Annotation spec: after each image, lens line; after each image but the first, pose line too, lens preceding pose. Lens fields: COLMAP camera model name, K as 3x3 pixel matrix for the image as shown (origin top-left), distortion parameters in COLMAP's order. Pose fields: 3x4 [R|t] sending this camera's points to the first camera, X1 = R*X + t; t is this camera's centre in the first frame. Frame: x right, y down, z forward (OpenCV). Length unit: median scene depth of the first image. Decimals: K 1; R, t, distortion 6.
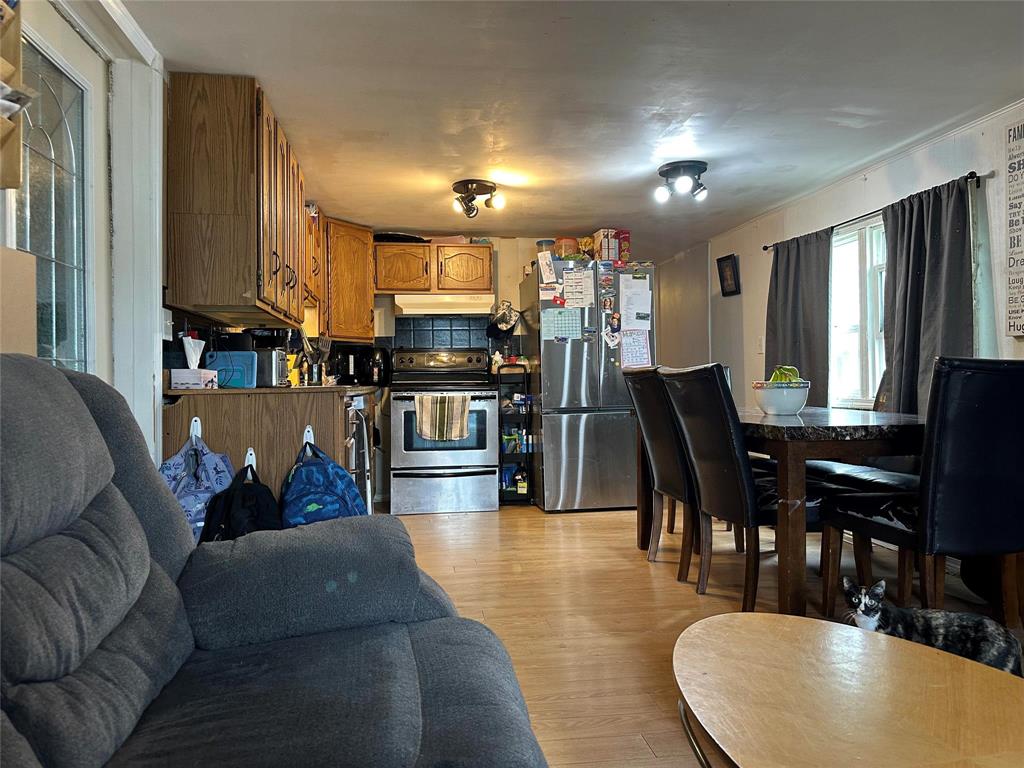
lens RADIAL K [[715.7, 0, 507.4], [0, 715.7, 381.6], [0, 0, 1]] dist [0.061606, -0.072657]
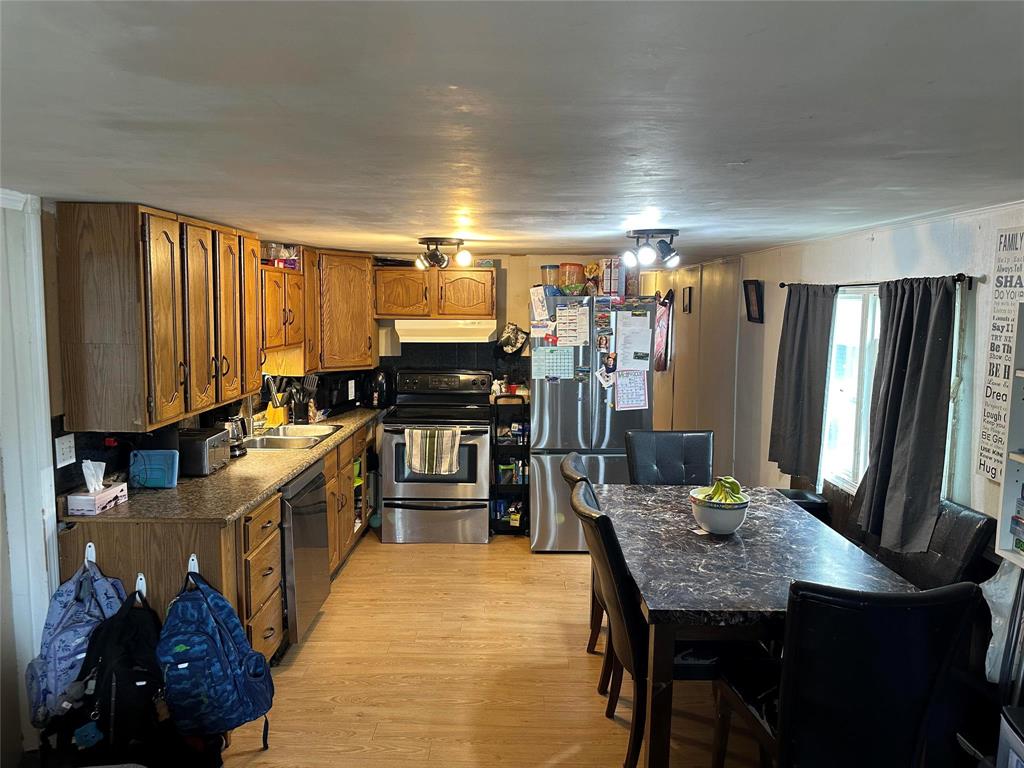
lens RADIAL K [[715.7, 0, 515.0], [0, 715.7, 381.3], [0, 0, 1]] dist [0.061606, -0.072657]
pose [[0.987958, 0.039308, -0.149646, 0.219867], [-0.022001, 0.993053, 0.115593, -0.214932], [0.153150, -0.110908, 0.981959, 0.060081]]
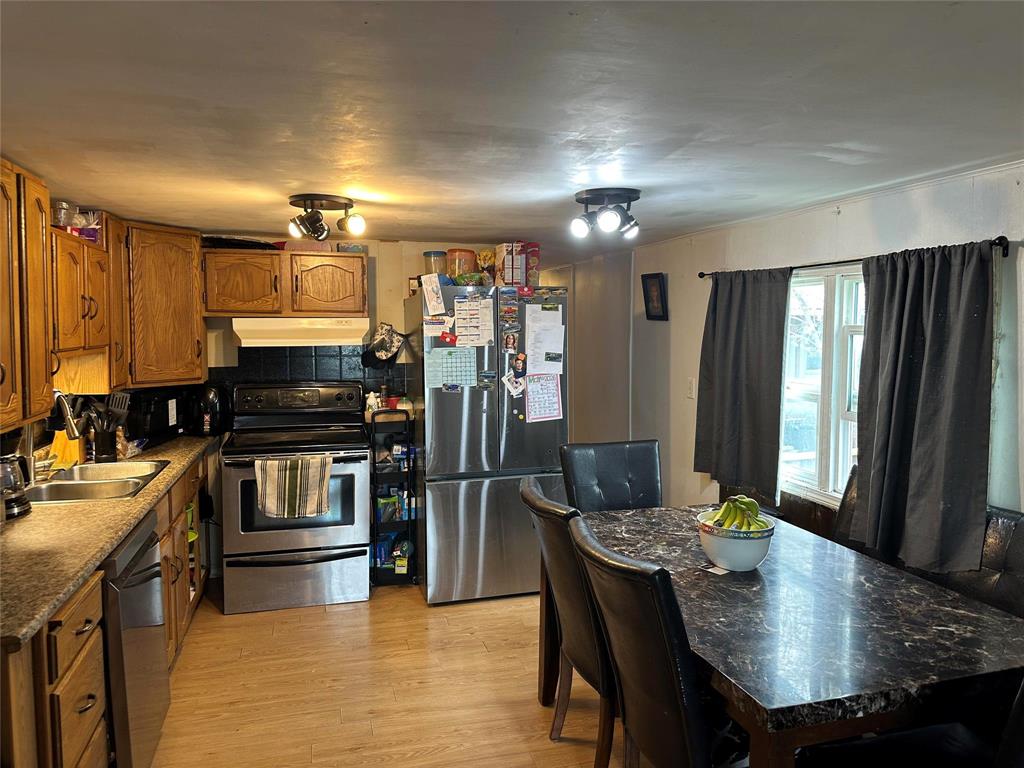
lens RADIAL K [[715.7, 0, 506.6], [0, 715.7, 377.5], [0, 0, 1]] dist [0.061606, -0.072657]
pose [[0.993288, 0.006858, 0.115464, 0.059081], [-0.015708, 0.996991, 0.075915, -0.168514], [-0.114596, -0.077219, 0.990407, 0.283182]]
